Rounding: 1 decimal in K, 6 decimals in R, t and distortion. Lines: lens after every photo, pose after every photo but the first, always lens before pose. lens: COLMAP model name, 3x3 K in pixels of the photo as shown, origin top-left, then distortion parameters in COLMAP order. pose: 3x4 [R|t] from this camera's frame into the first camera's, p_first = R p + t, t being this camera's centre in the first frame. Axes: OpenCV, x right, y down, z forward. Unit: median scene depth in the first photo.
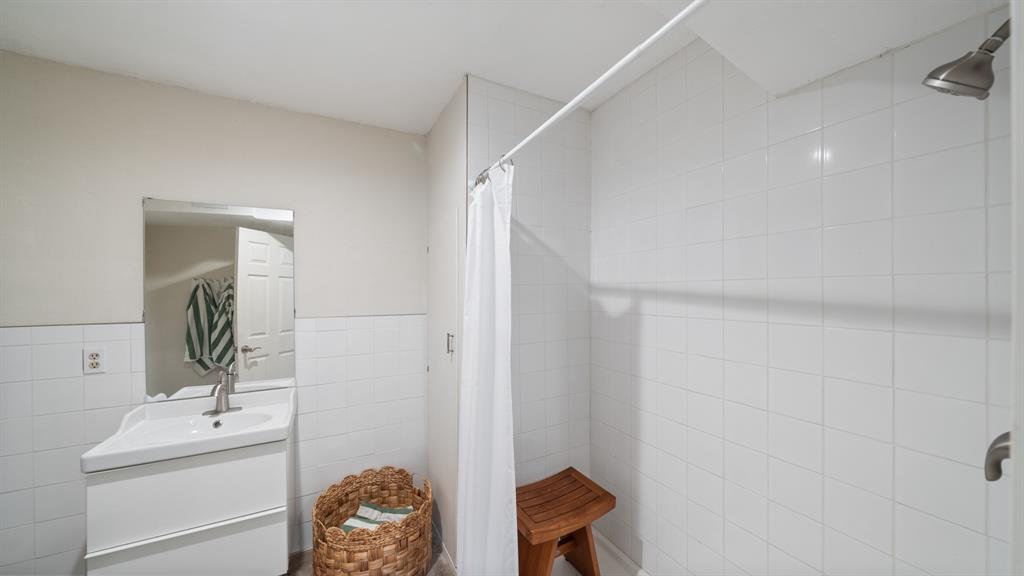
lens RADIAL K [[357.0, 0, 512.0], [0, 357.0, 288.0], [0, 0, 1]] dist [-0.001580, -0.000247]
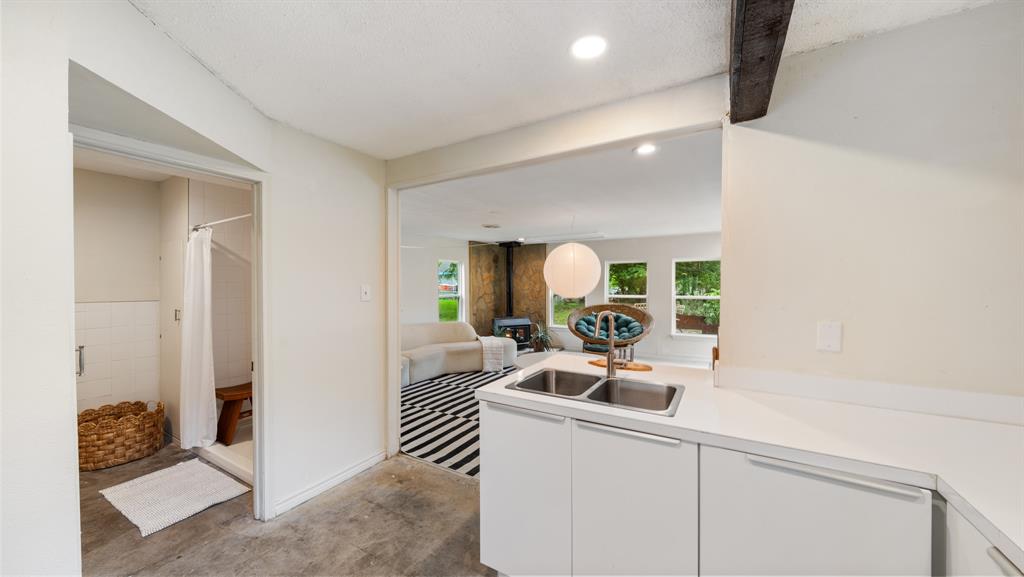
lens RADIAL K [[357.0, 0, 512.0], [0, 357.0, 288.5], [0, 0, 1]] dist [-0.001580, -0.000247]
pose [[0.857432, 0.000612, 0.514597, 0.362545], [-0.005921, 0.999945, 0.008677, -0.001112], [-0.514563, -0.010487, 0.857388, -1.452595]]
